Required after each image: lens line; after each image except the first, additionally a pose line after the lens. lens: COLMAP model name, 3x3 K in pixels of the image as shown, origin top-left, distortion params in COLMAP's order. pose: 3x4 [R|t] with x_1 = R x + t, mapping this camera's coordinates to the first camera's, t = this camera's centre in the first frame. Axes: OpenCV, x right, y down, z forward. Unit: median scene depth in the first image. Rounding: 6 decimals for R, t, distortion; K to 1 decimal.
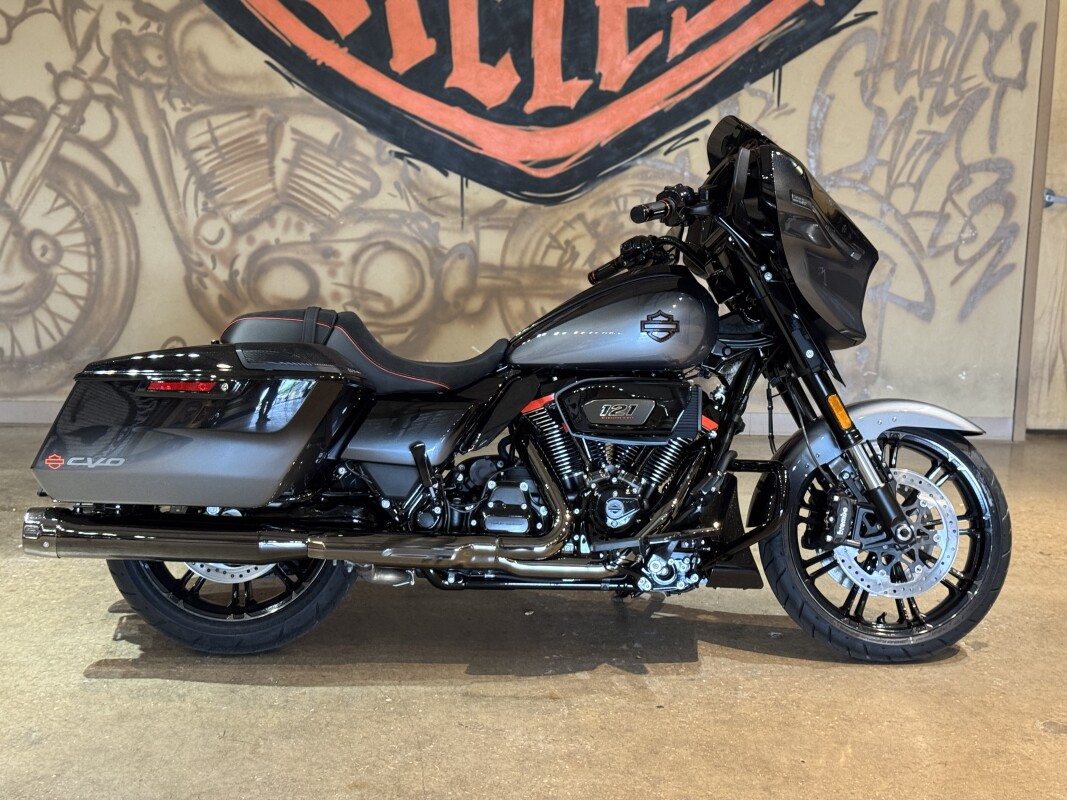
lens RADIAL K [[1491.8, 0, 533.5], [0, 1491.8, 400.0], [0, 0, 1]] dist [0.196256, -0.443978]
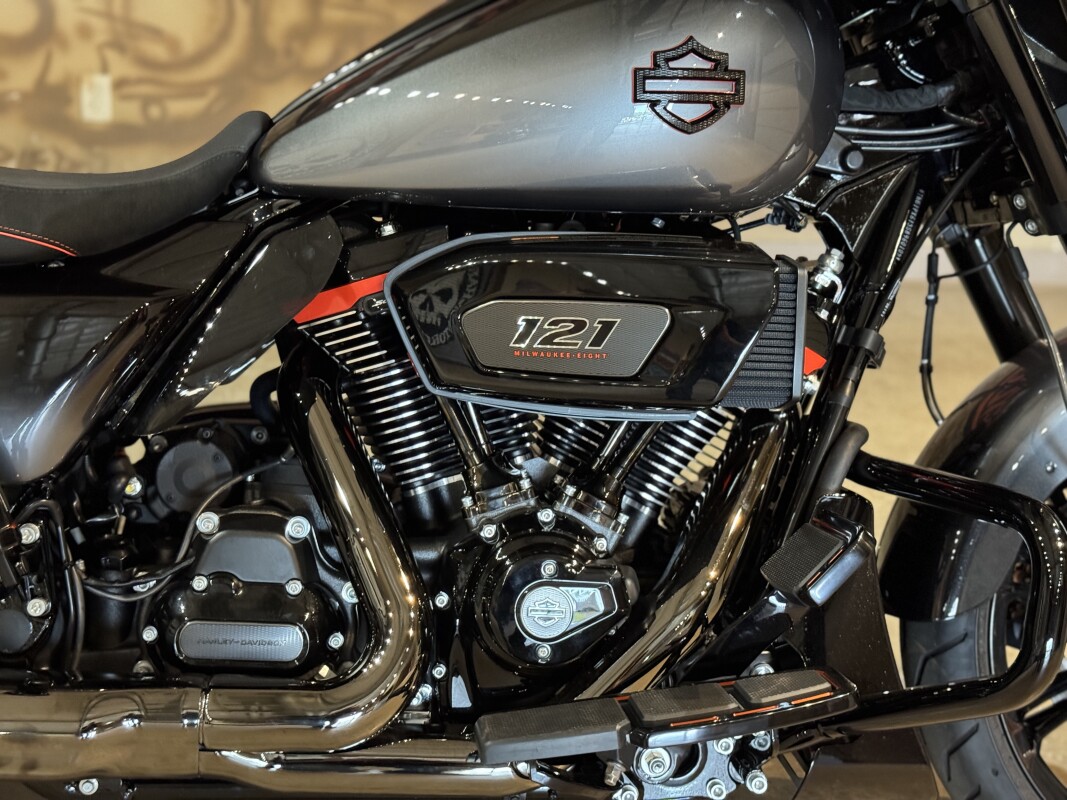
lens RADIAL K [[1491.8, 0, 533.5], [0, 1491.8, 400.0], [0, 0, 1]] dist [0.196256, -0.443978]
pose [[0.998669, 0.014308, 0.049543, 0.019330], [-0.021380, 0.989156, 0.145303, -0.016168], [-0.046927, -0.146169, 0.988146, 0.382730]]
